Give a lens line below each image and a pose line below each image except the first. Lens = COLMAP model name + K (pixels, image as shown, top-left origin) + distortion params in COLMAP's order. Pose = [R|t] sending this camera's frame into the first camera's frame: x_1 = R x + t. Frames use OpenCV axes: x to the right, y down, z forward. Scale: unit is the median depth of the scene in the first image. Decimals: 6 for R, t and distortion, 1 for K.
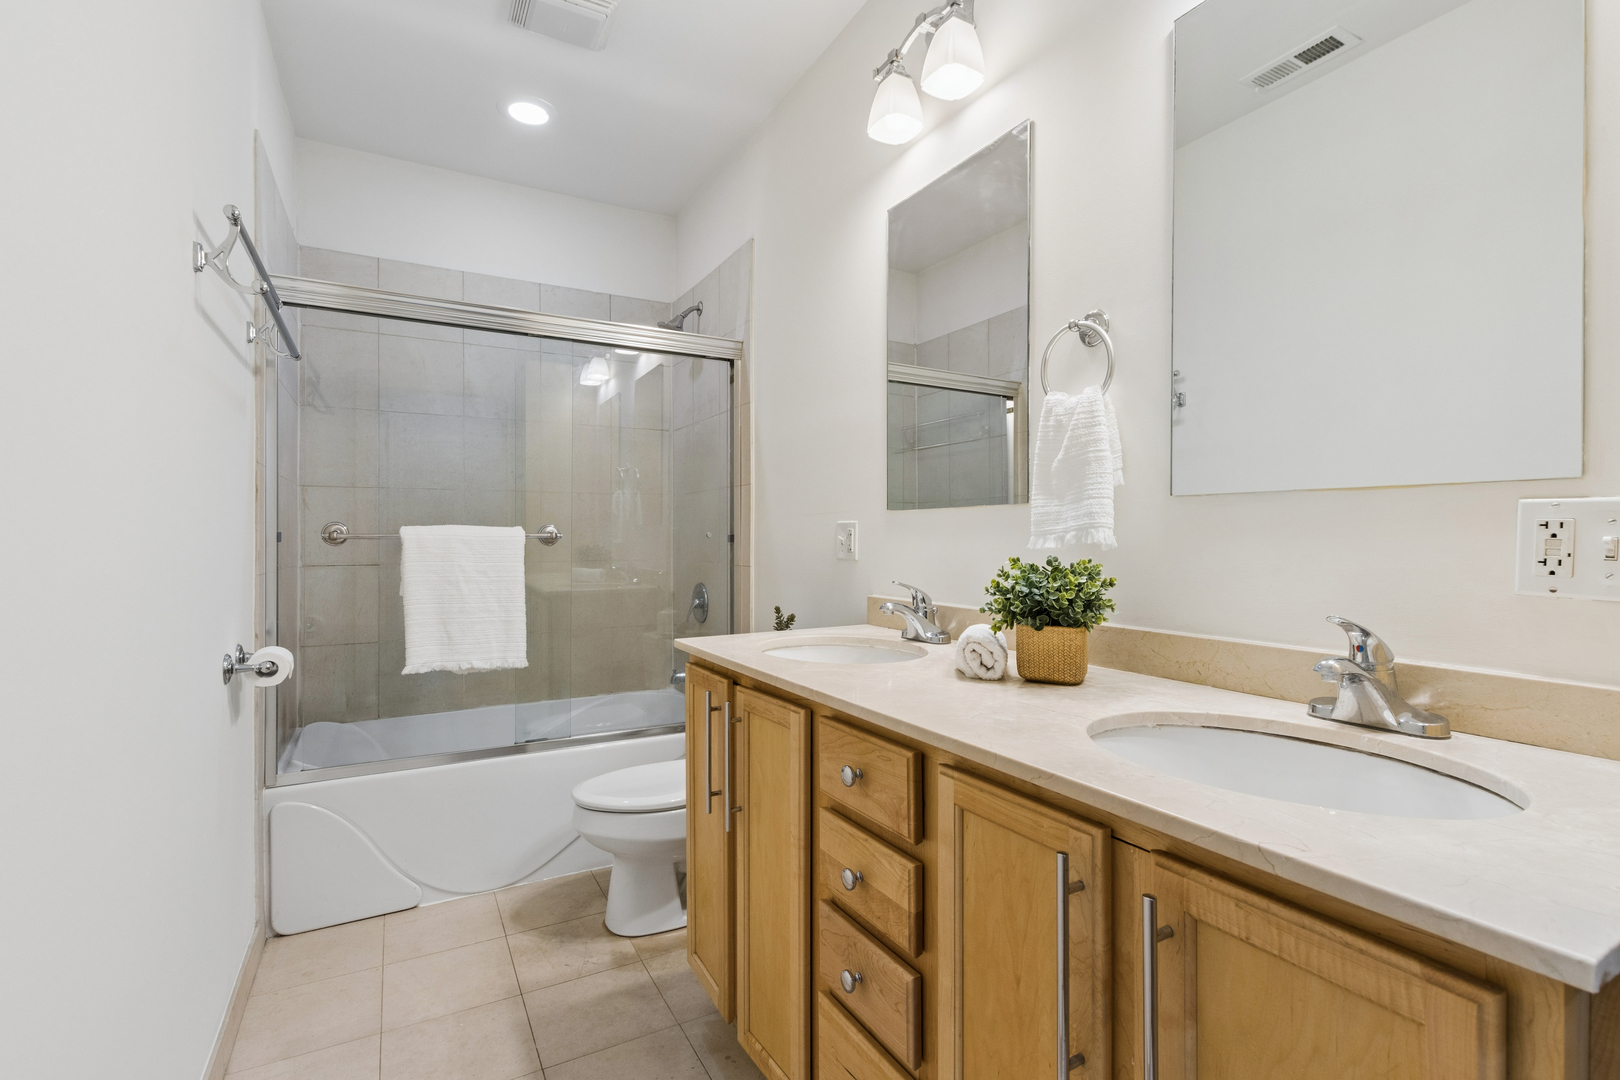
lens RADIAL K [[741.8, 0, 811.6], [0, 741.8, 538.4], [0, 0, 1]] dist [0.003797, -0.003384]
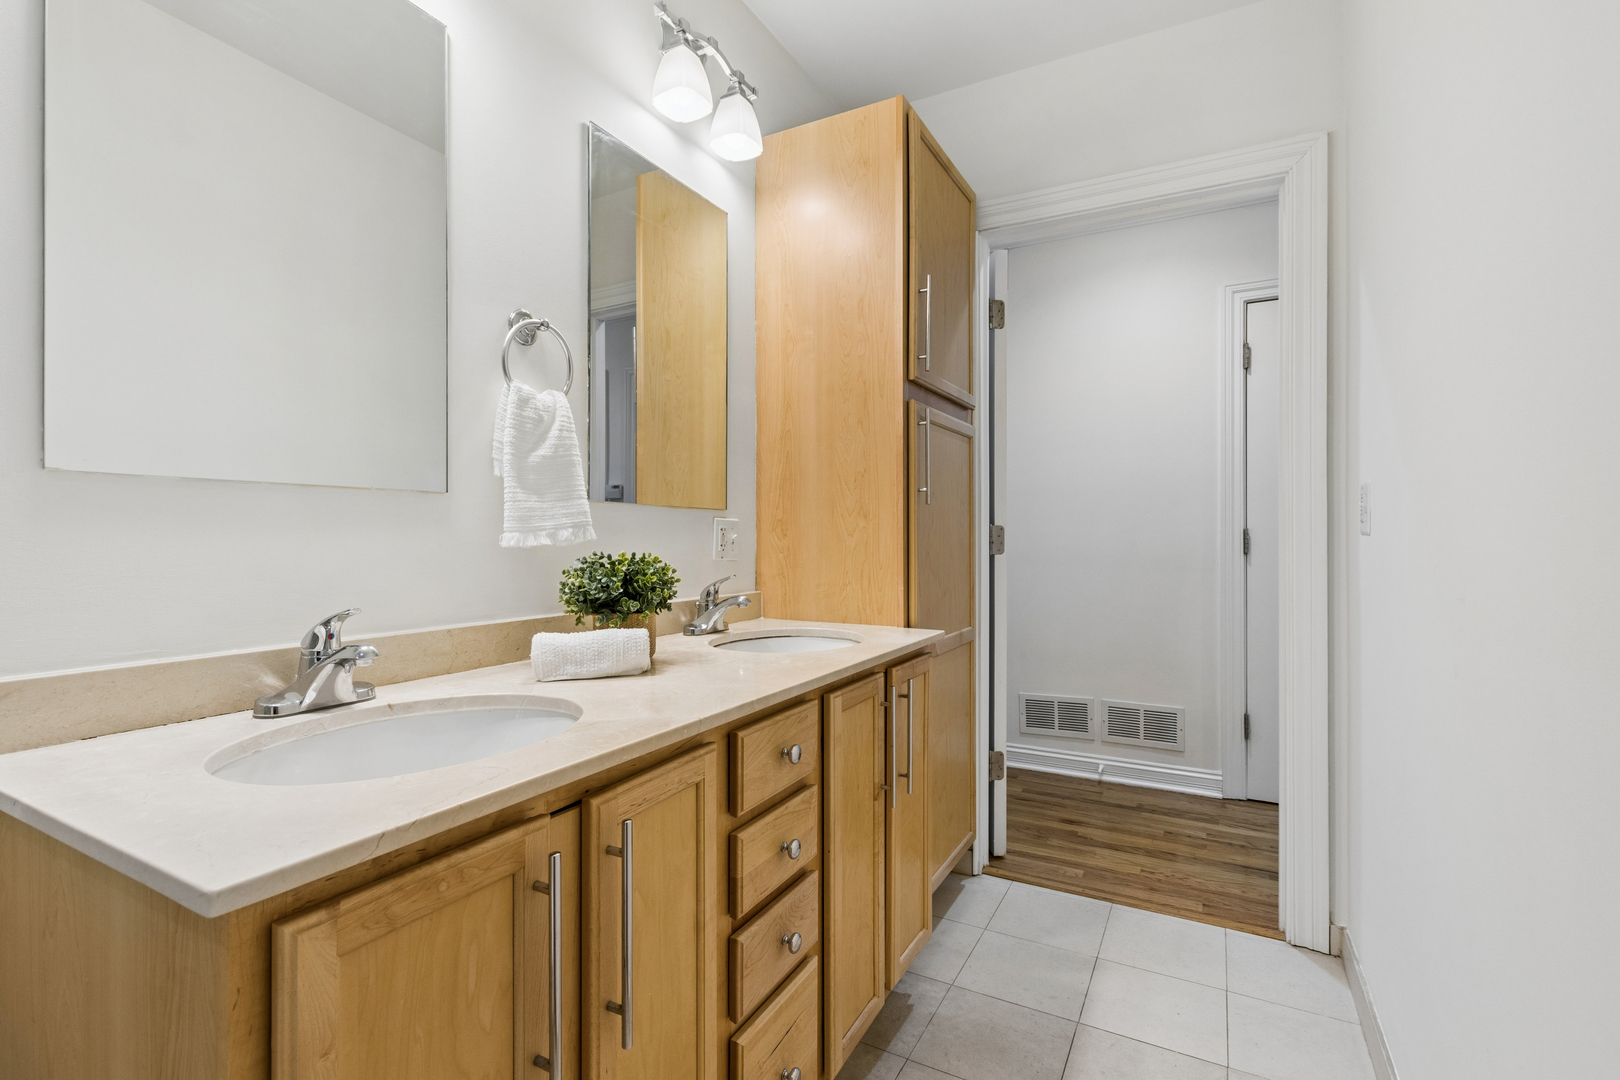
lens RADIAL K [[741.8, 0, 810.2], [0, 741.8, 537.3], [0, 0, 1]] dist [0.003797, -0.003384]
pose [[-0.531712, 0.000290, 0.846925, -0.705967], [0.002397, 0.999996, 0.001163, 0.002552], [-0.846922, 0.002649, -0.531710, 1.248664]]
